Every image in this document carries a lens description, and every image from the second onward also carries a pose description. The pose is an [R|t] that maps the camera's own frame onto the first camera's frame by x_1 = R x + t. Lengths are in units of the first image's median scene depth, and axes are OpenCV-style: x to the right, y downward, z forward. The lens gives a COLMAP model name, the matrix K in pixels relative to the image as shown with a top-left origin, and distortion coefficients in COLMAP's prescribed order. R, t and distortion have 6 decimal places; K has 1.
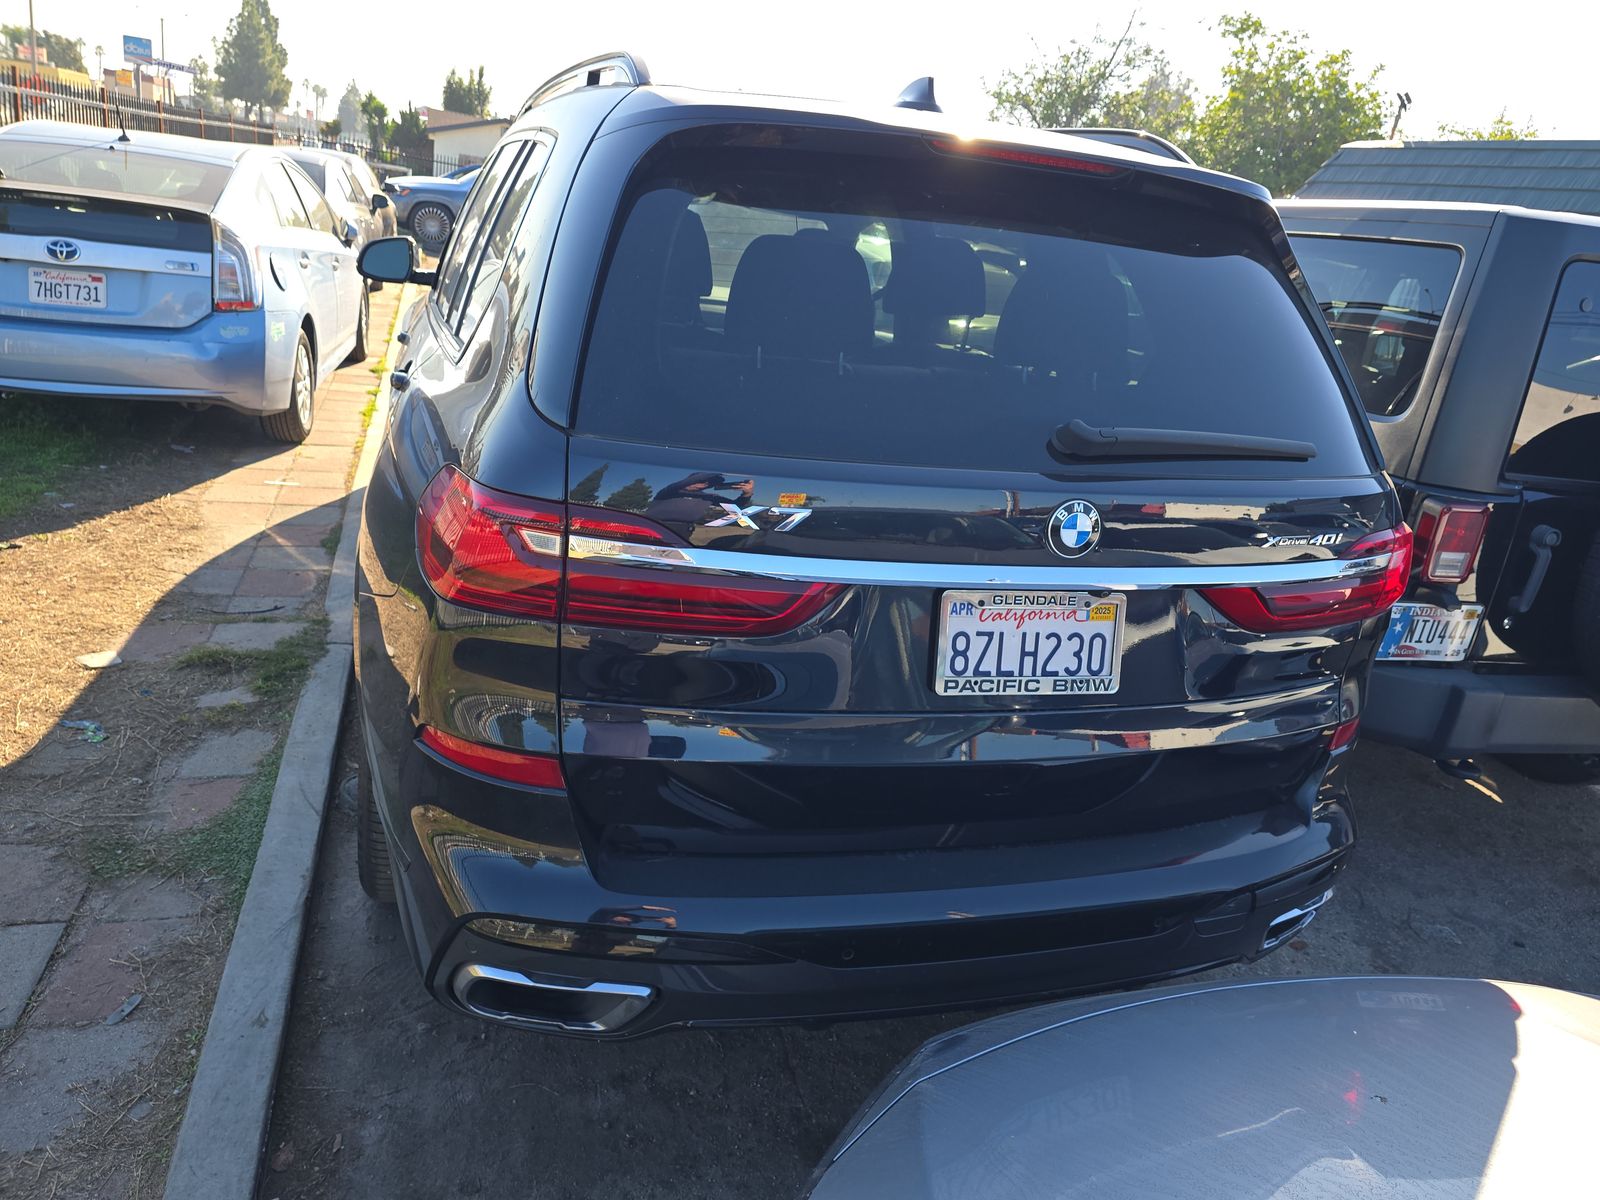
lens RADIAL K [[1097.7, 0, 797.8], [0, 1097.7, 595.0], [0, 0, 1]] dist [0.031720, -0.039817]
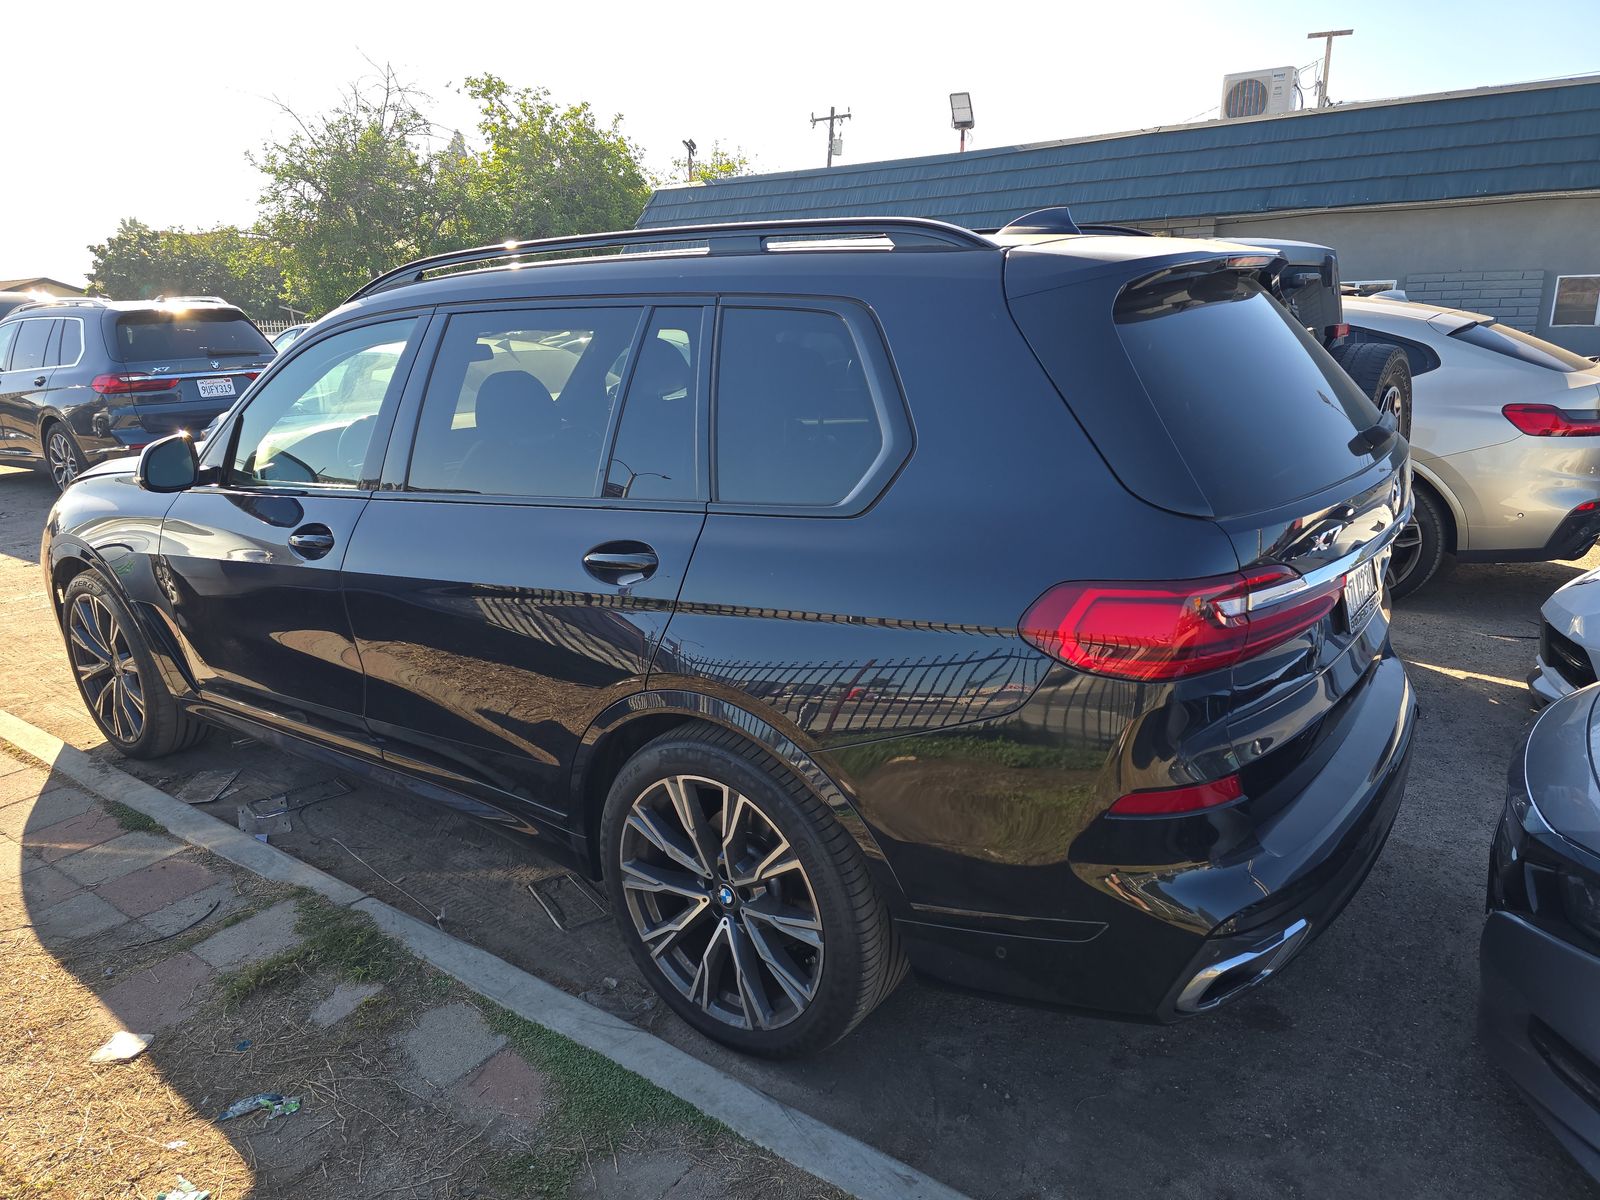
lens RADIAL K [[1097.7, 0, 786.9], [0, 1097.7, 600.7], [0, 0, 1]] dist [0.031720, -0.039817]
pose [[0.792268, -0.301380, 0.530548, -0.452094], [0.319188, 0.945752, 0.060593, -0.103563], [-0.520029, 0.121339, 0.845486, 0.060074]]
